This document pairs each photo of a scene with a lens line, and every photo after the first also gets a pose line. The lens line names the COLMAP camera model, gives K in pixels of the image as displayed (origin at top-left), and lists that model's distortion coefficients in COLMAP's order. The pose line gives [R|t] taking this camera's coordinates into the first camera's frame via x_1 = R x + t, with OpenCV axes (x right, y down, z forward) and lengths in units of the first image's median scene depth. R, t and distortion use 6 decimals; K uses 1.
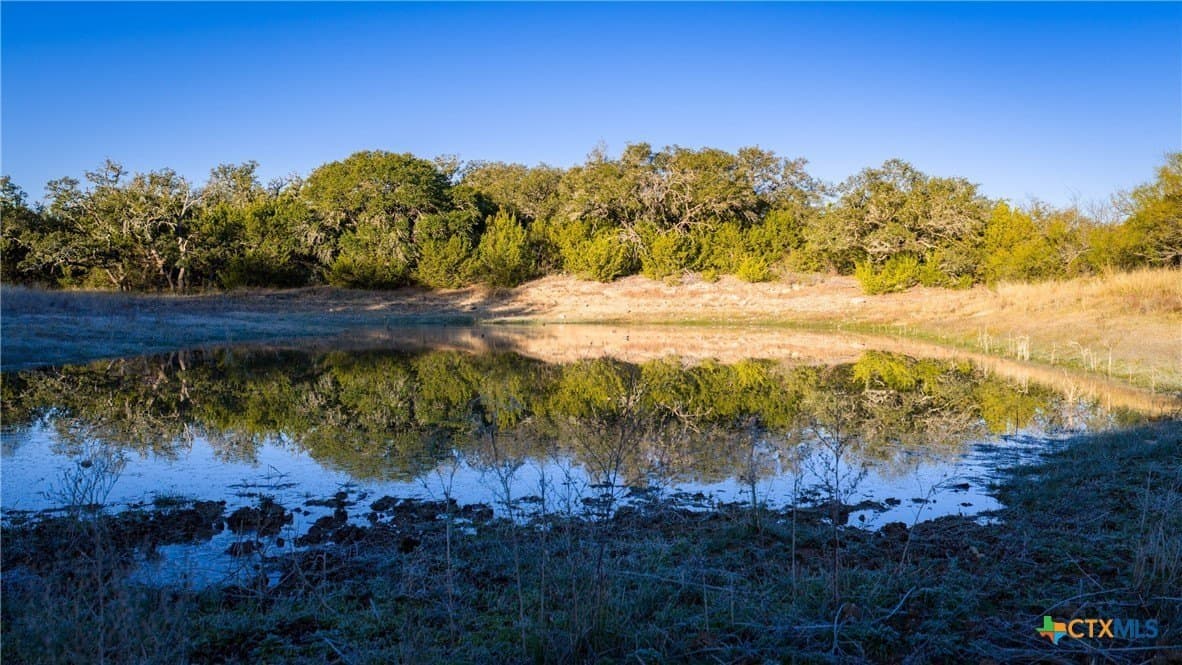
lens RADIAL K [[968.5, 0, 589.3], [0, 968.5, 363.6], [0, 0, 1]] dist [0.010196, -0.041940]
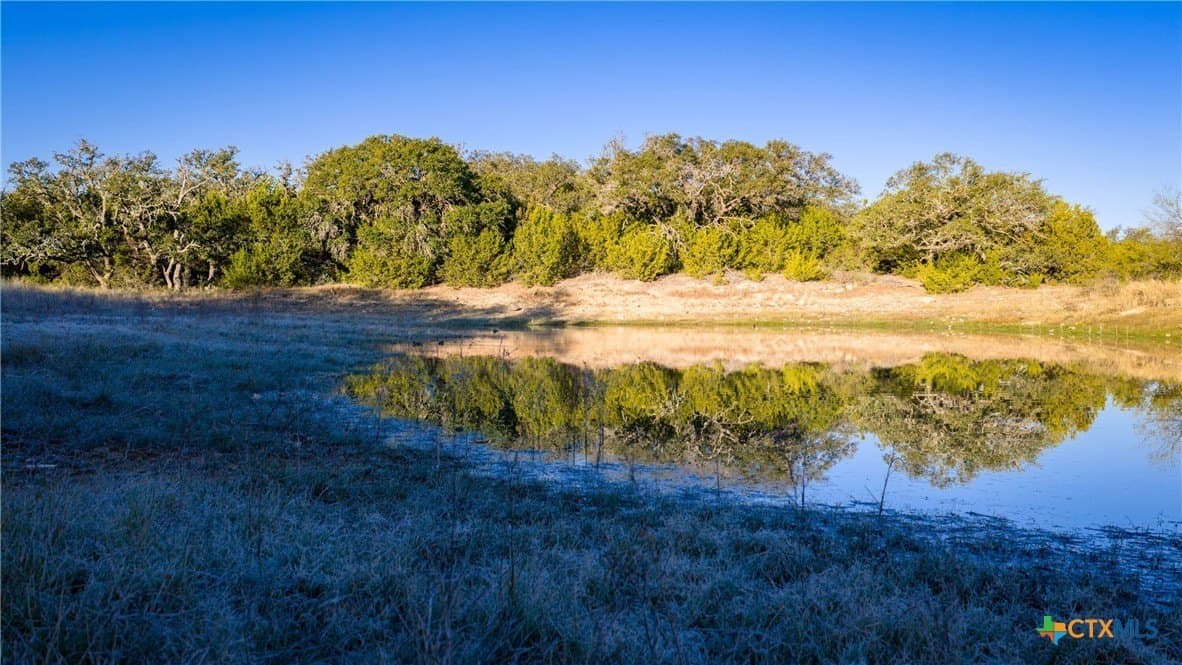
lens RADIAL K [[968.5, 0, 589.3], [0, 968.5, 363.6], [0, 0, 1]] dist [0.010196, -0.041940]
pose [[0.992928, -0.009149, 0.118361, -0.150304], [0.009740, 0.999943, -0.004416, -0.001351], [-0.118314, 0.005537, 0.992961, 0.085408]]
